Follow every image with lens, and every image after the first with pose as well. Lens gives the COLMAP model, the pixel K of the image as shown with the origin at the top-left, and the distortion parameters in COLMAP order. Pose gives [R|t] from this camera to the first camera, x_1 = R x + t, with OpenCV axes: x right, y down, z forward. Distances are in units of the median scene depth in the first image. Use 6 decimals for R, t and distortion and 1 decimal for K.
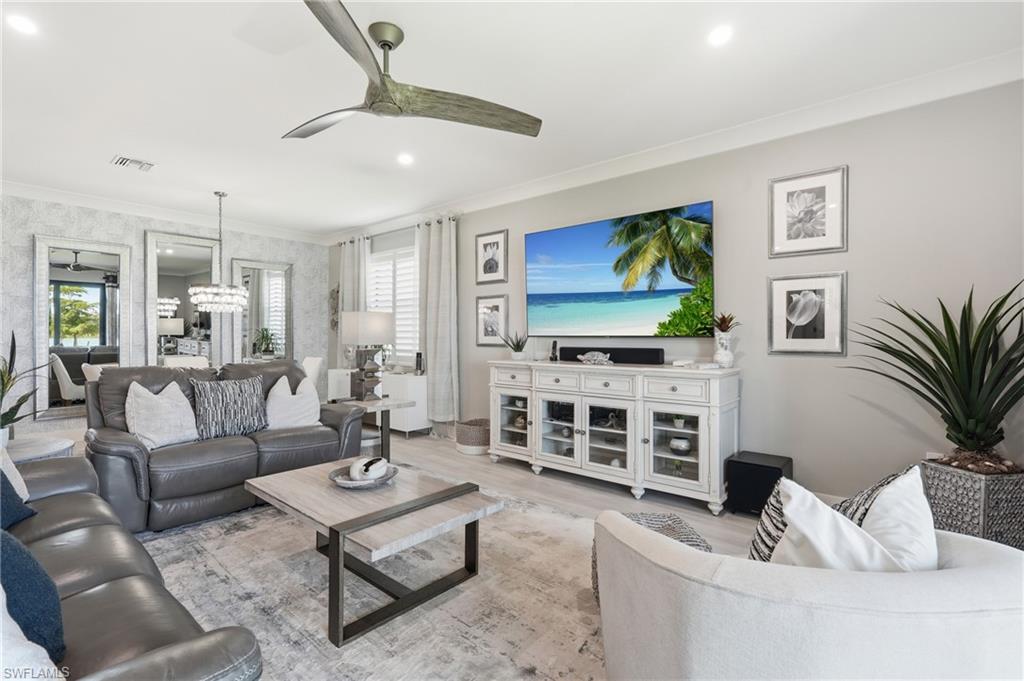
lens RADIAL K [[468.6, 0, 513.1], [0, 468.6, 336.4], [0, 0, 1]] dist [-0.003063, -0.000314]
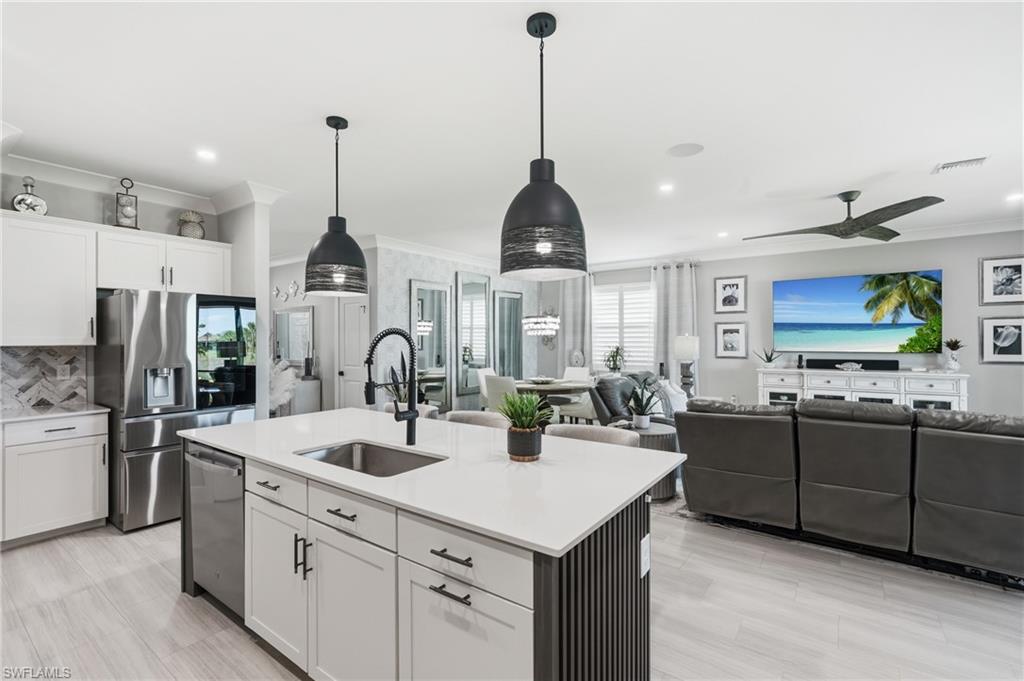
lens RADIAL K [[463.3, 0, 513.5], [0, 463.3, 337.6], [0, 0, 1]] dist [0.000418, 0.000170]
pose [[0.996696, -0.009133, 0.080713, -1.013341], [0.009306, 0.999955, -0.001775, -0.055061], [-0.080693, 0.002521, 0.996736, -0.410901]]
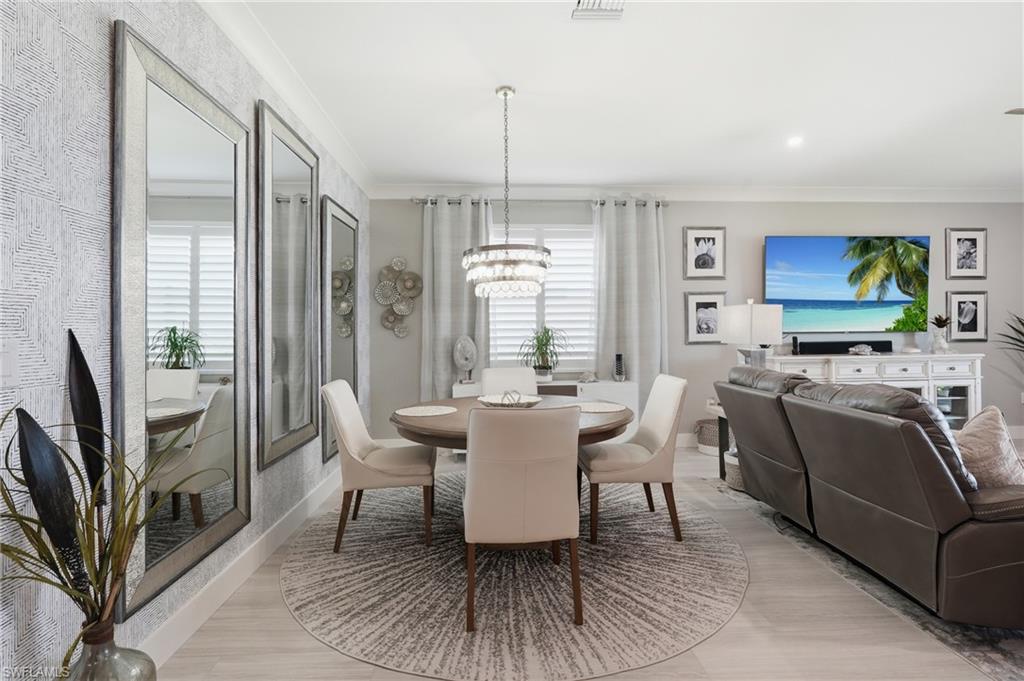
lens RADIAL K [[467.9, 0, 512.7], [0, 467.9, 329.3], [0, 0, 1]] dist [-0.000641, -0.000064]
pose [[0.725793, -0.004615, 0.687898, -1.265734], [0.012492, 0.999901, -0.006471, -0.009737], [-0.687800, 0.013290, 0.725778, 0.719707]]
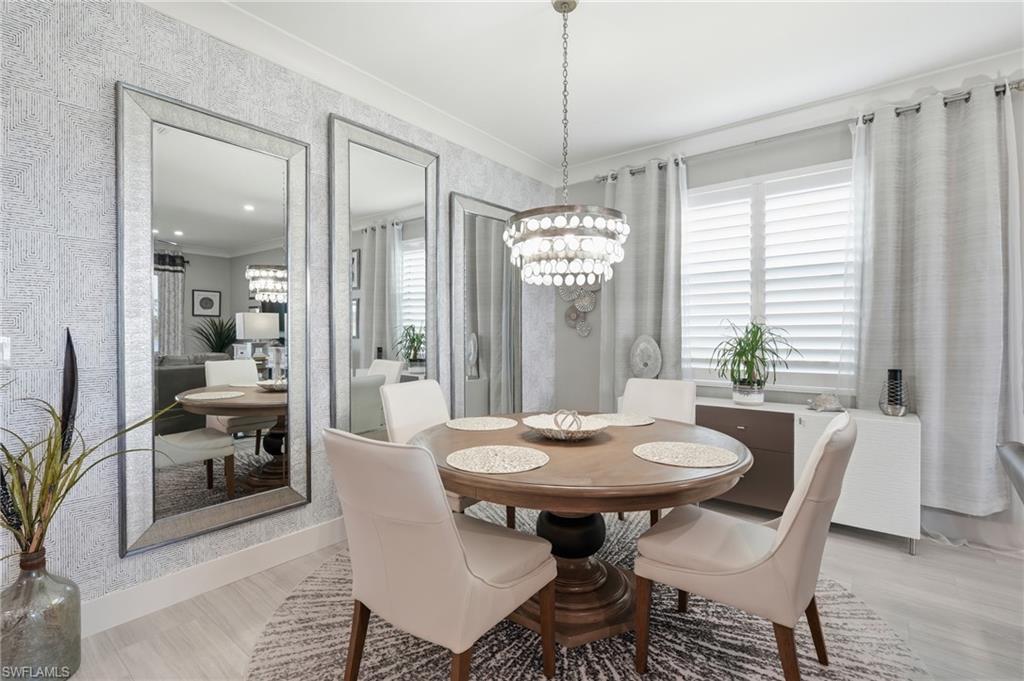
lens RADIAL K [[468.6, 0, 513.1], [0, 468.6, 336.4], [0, 0, 1]] dist [-0.003063, -0.000314]
pose [[0.999329, -0.006535, 0.036027, -0.857299], [0.006404, 0.999972, 0.003772, -0.006435], [-0.036050, -0.003539, 0.999344, 0.720412]]
